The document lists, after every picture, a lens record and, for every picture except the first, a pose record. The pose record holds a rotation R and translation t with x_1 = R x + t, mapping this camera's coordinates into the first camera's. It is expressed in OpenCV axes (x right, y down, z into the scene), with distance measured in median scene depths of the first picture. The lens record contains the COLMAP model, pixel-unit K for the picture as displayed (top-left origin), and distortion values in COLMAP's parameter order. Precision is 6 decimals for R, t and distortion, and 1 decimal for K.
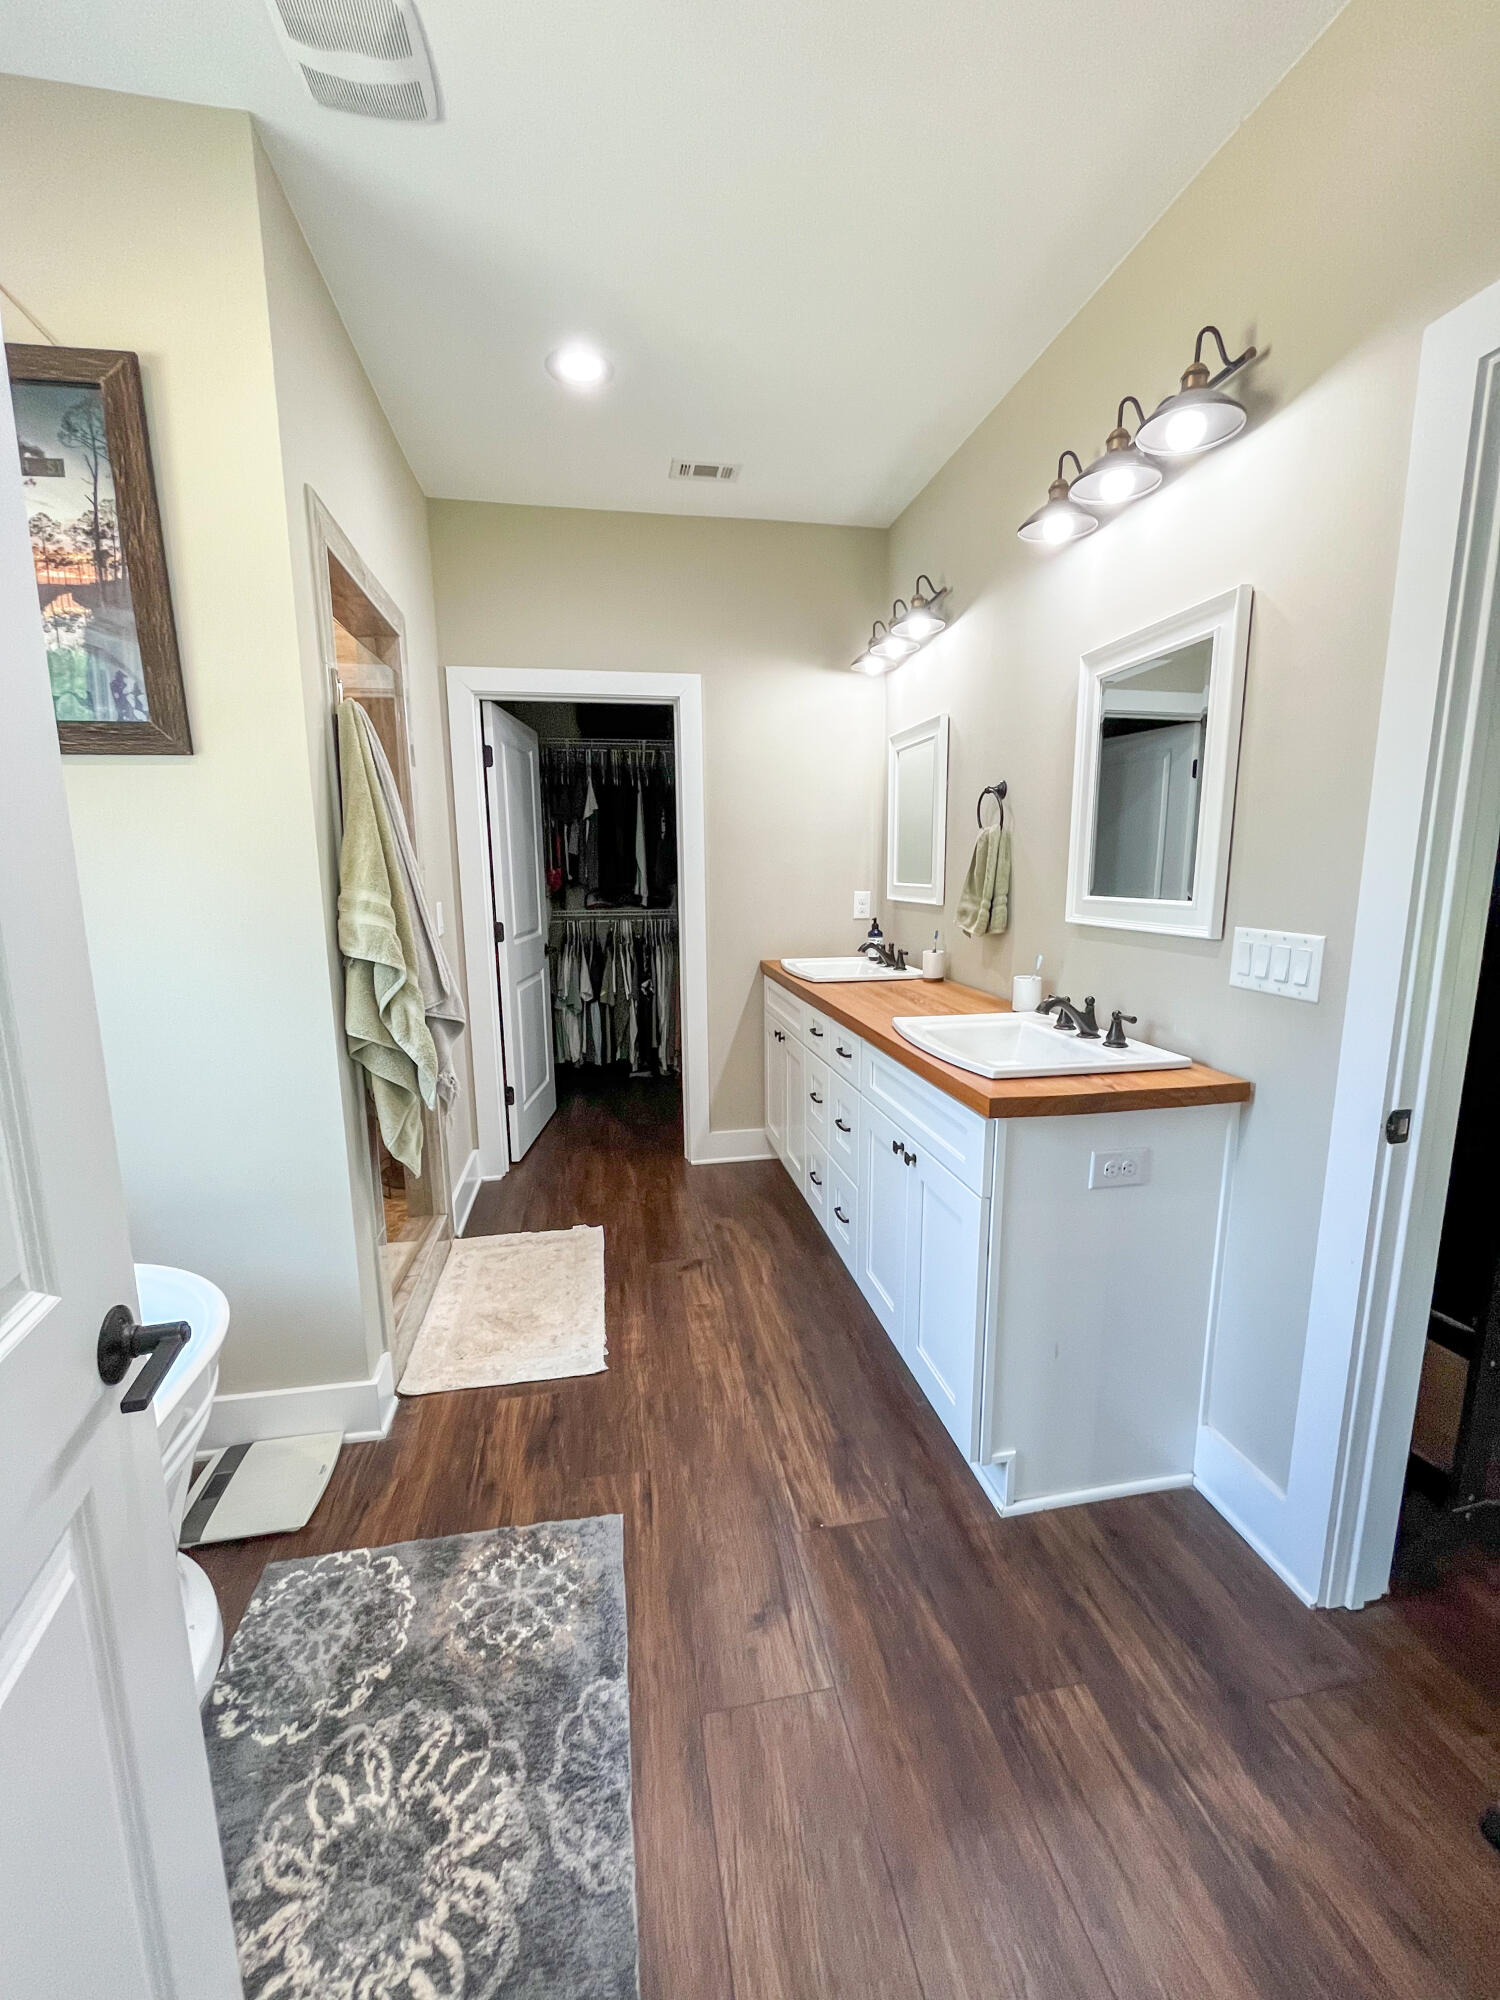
lens RADIAL K [[807.5, 0, 743.9], [0, 807.5, 1000.0], [0, 0, 1]] dist [0.001380, -0.000294]
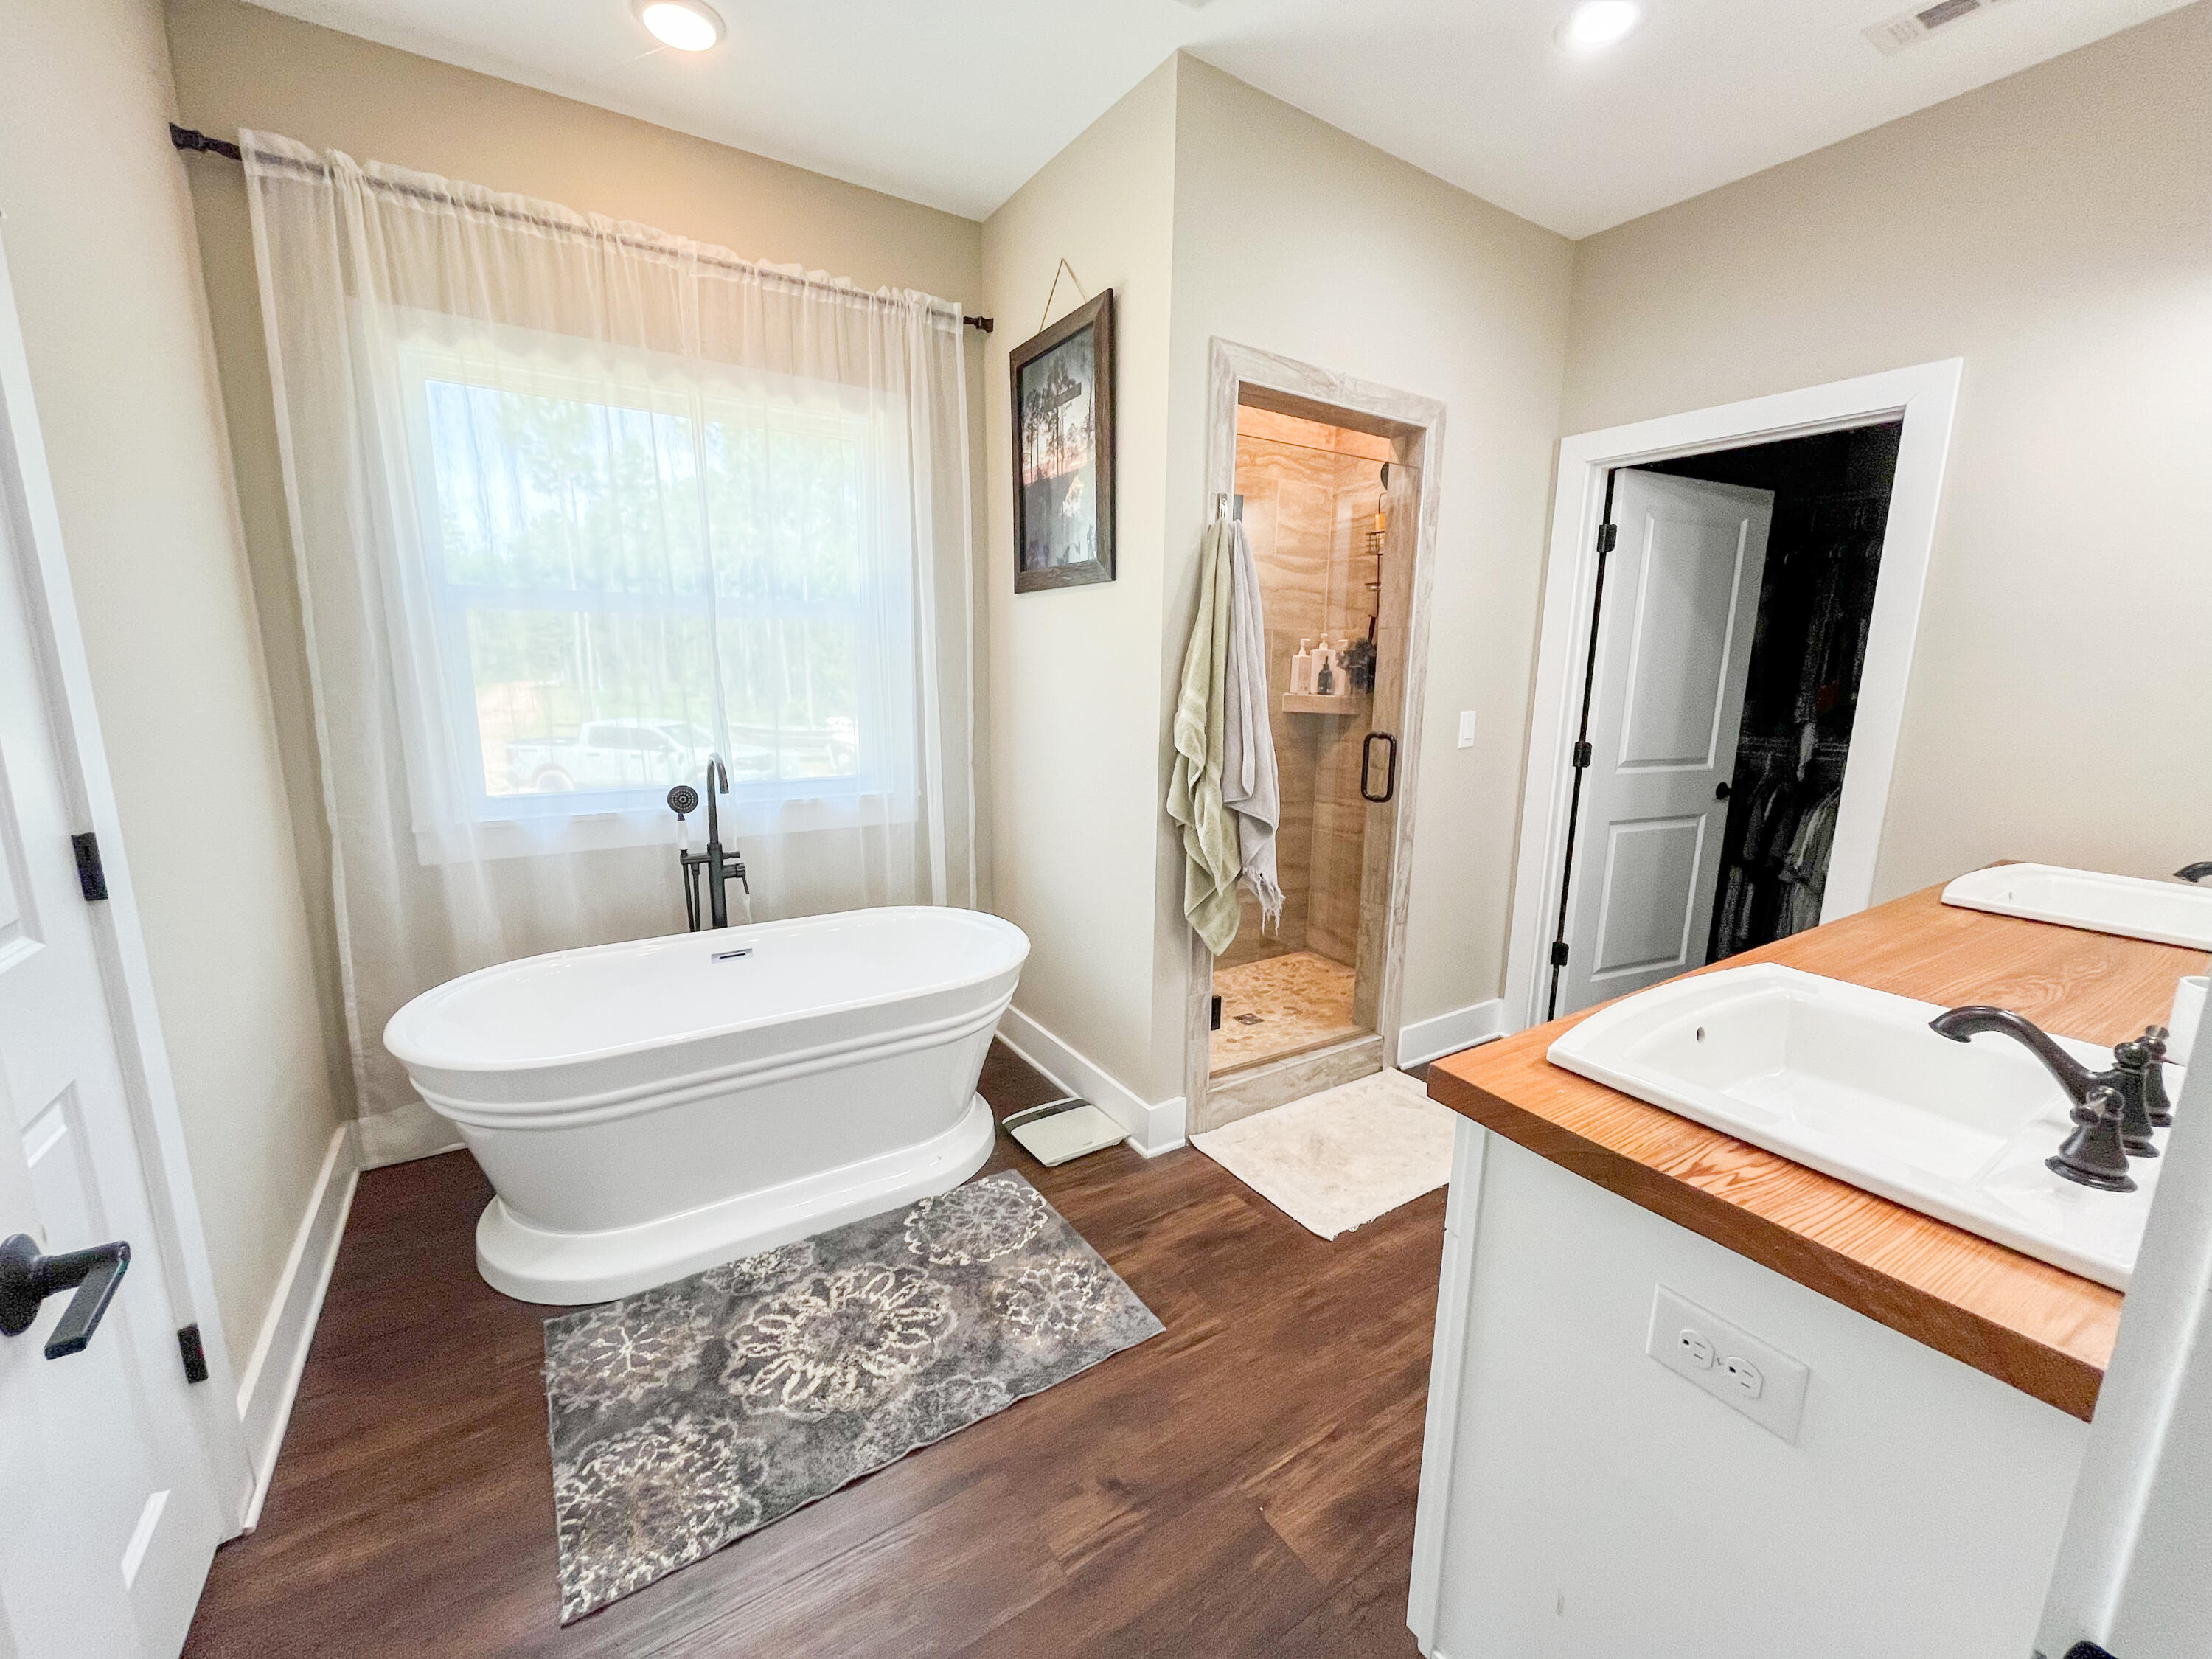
lens RADIAL K [[889.8, 0, 1112.0], [0, 889.8, 828.8], [0, 0, 1]] dist [-0.000907, -0.000411]
pose [[0.392013, 0.185422, -0.901080, 0.764852], [-0.173245, 0.976832, 0.125640, -0.095126], [0.903500, 0.106855, 0.415054, 0.469407]]
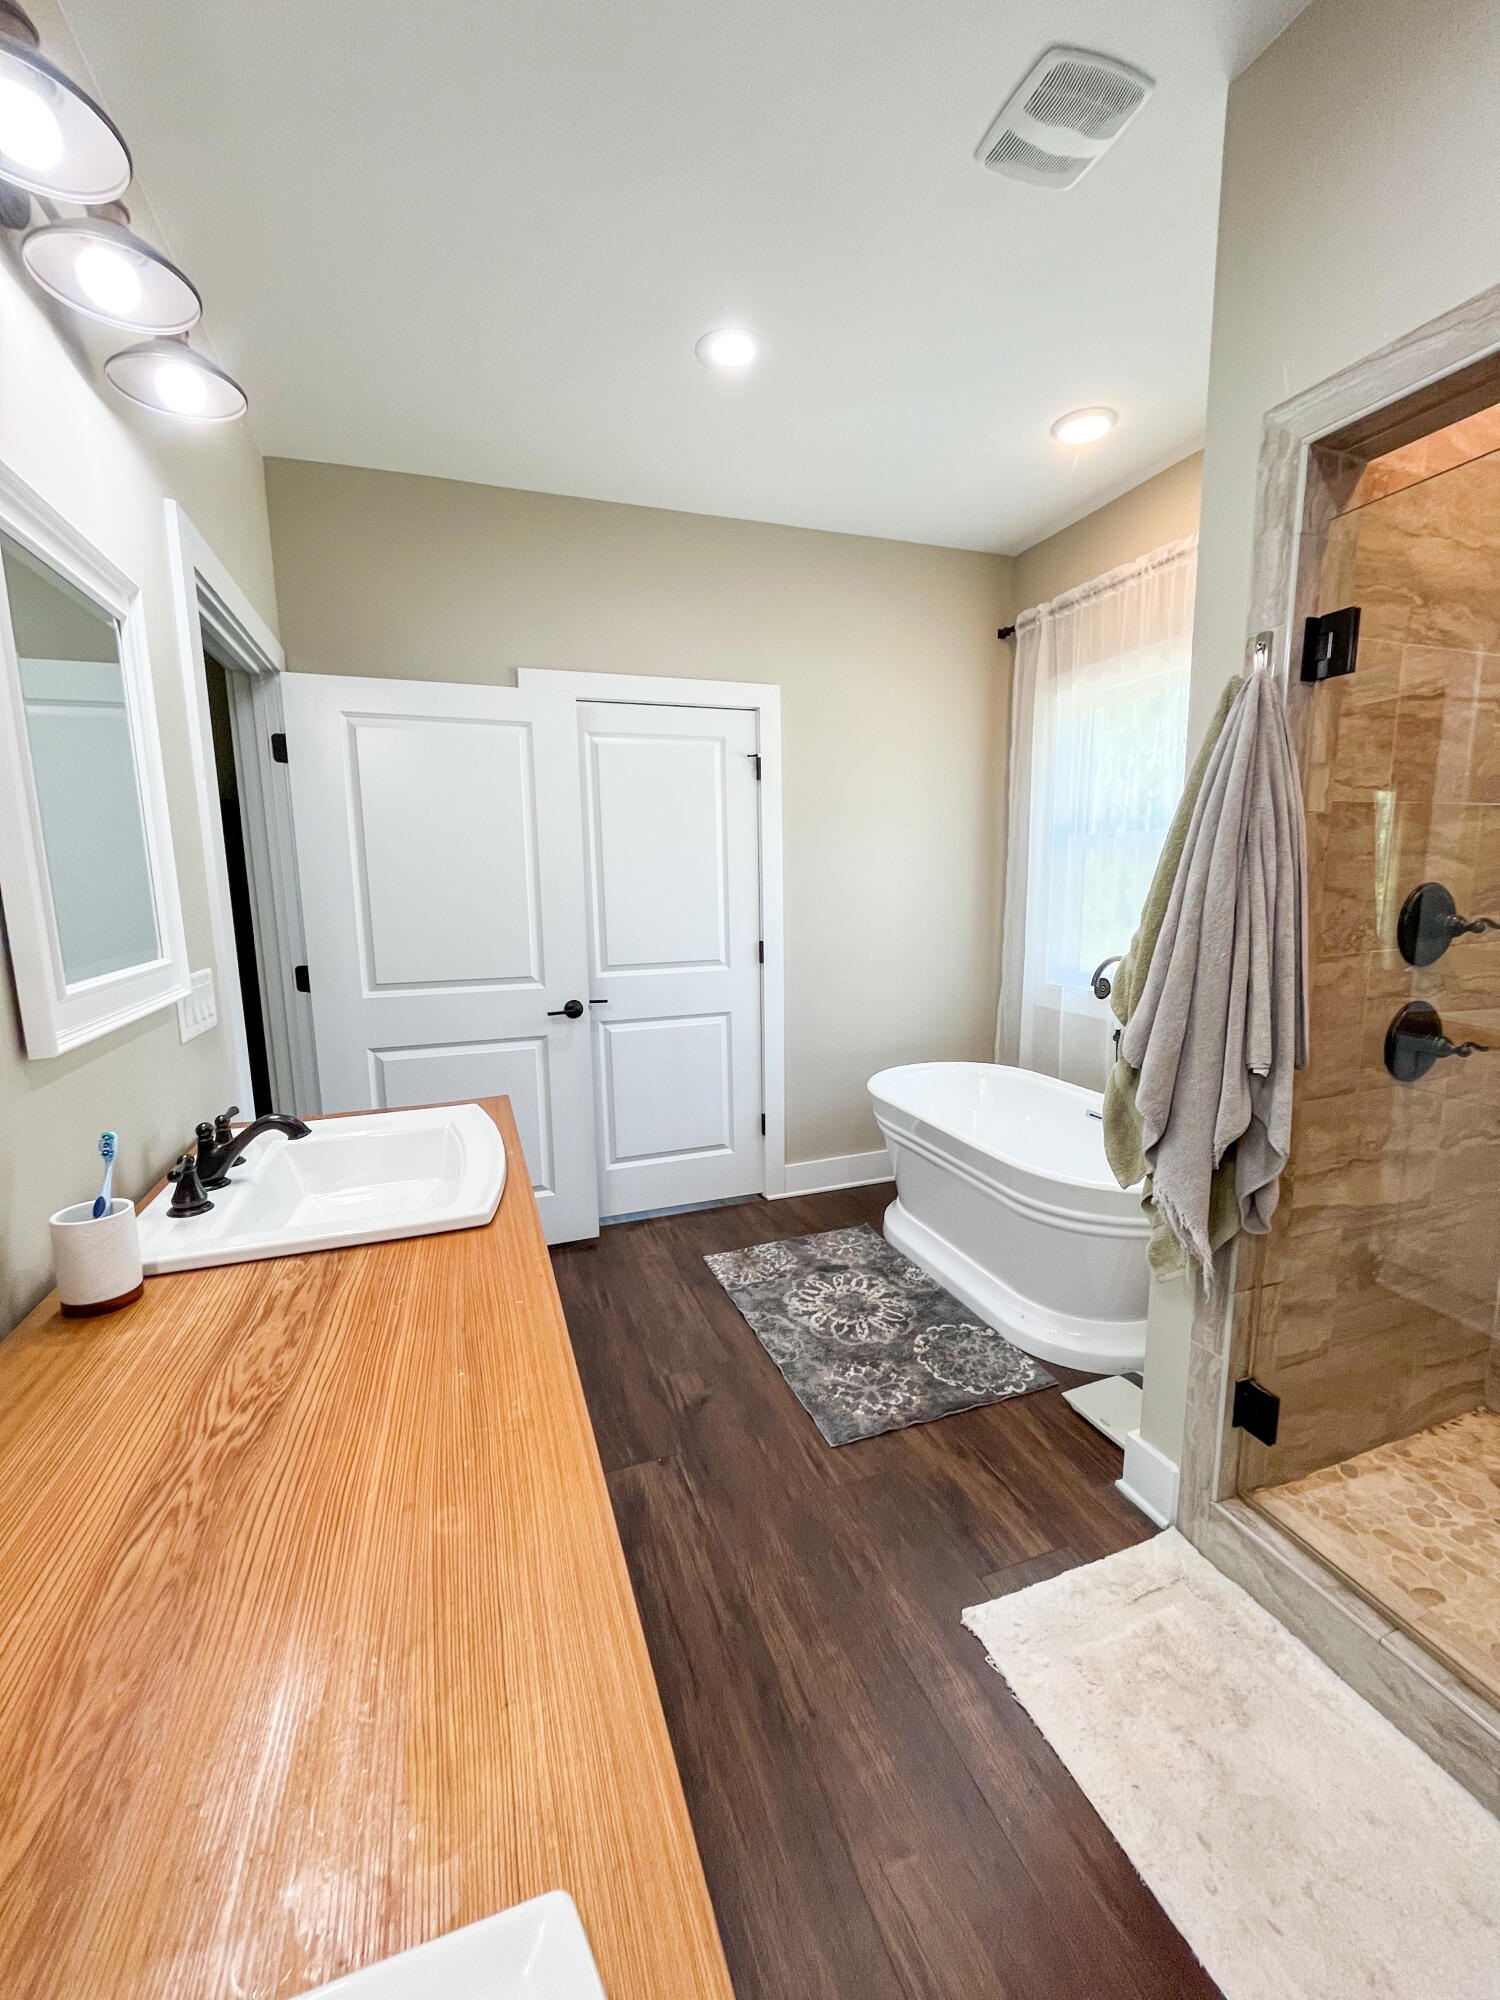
lens RADIAL K [[811.3, 0, 748.1], [0, 811.3, 1004.0], [0, 0, 1]] dist [-0.003544, -0.000466]
pose [[-0.985114, 0.047664, -0.165163, 0.143918], [-0.007611, 0.947756, 0.318907, -0.375137], [0.171734, 0.315417, -0.933284, 2.069569]]
